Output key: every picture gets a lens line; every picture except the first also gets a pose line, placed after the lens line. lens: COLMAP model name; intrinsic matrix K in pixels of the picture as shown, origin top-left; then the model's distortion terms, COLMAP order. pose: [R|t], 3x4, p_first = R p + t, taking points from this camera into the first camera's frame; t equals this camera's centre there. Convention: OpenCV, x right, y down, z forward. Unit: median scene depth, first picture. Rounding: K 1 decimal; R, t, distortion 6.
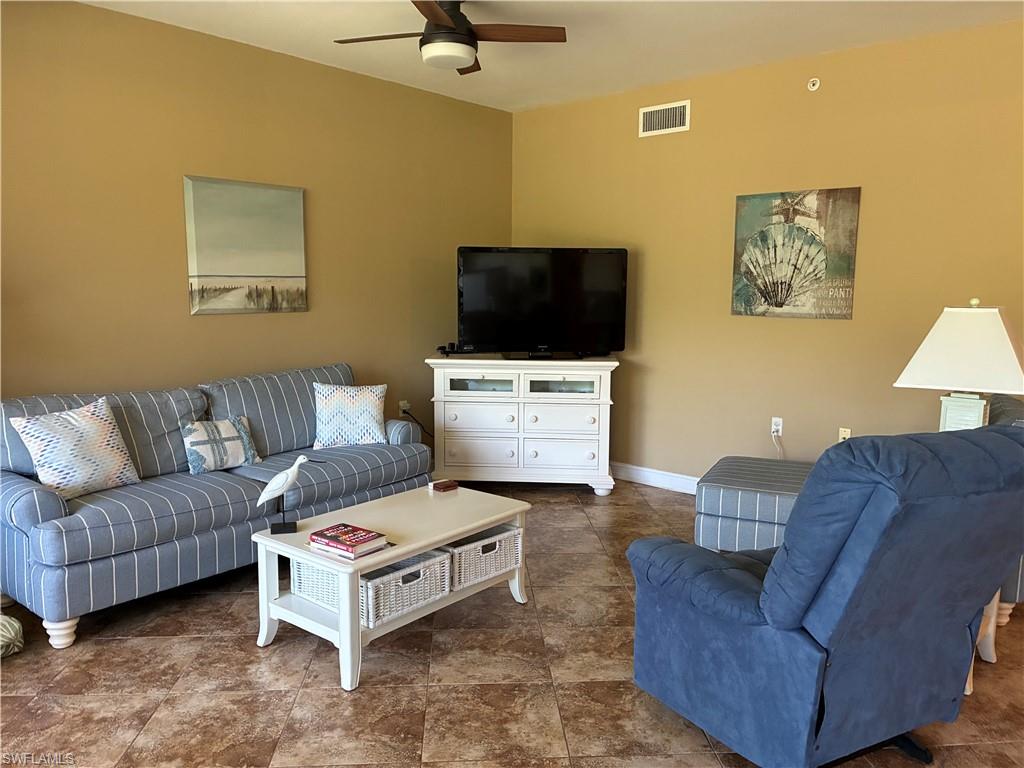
lens RADIAL K [[776.8, 0, 512.0], [0, 776.8, 384.0], [0, 0, 1]] dist [0.060598, -0.081377]
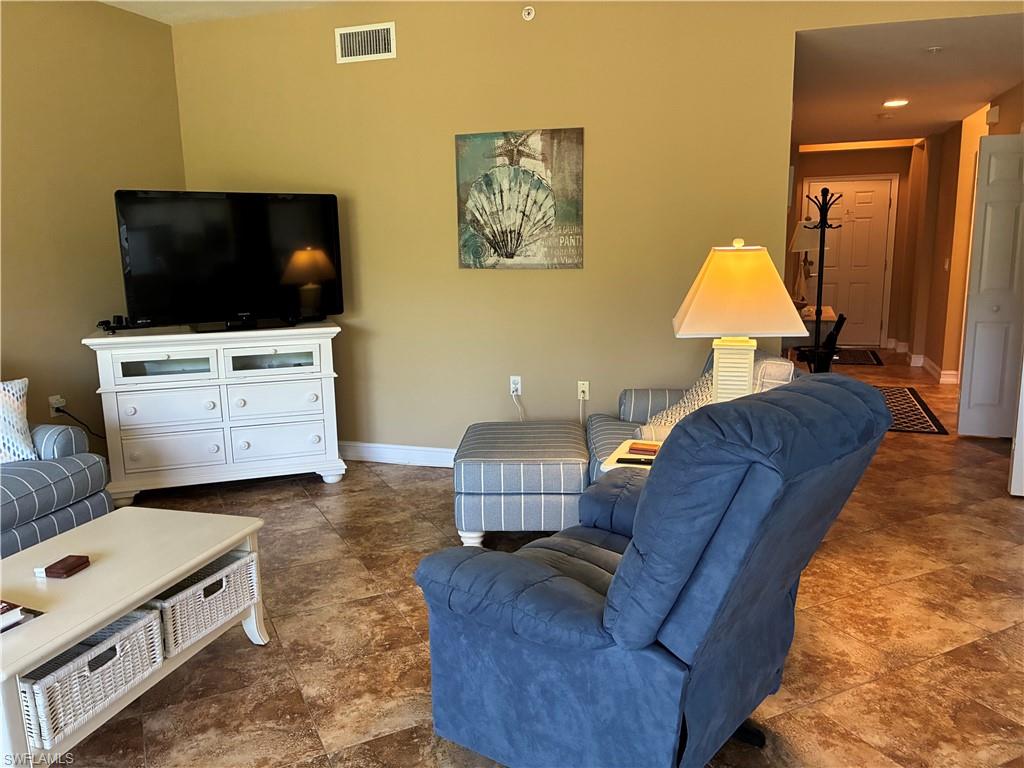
lens RADIAL K [[776.8, 0, 512.0], [0, 776.8, 384.0], [0, 0, 1]] dist [0.060598, -0.081377]
pose [[0.919756, -0.092044, 0.381545, -0.025178], [0.072197, 0.995201, 0.066043, -0.010213], [-0.385792, -0.033197, 0.921988, 0.145995]]
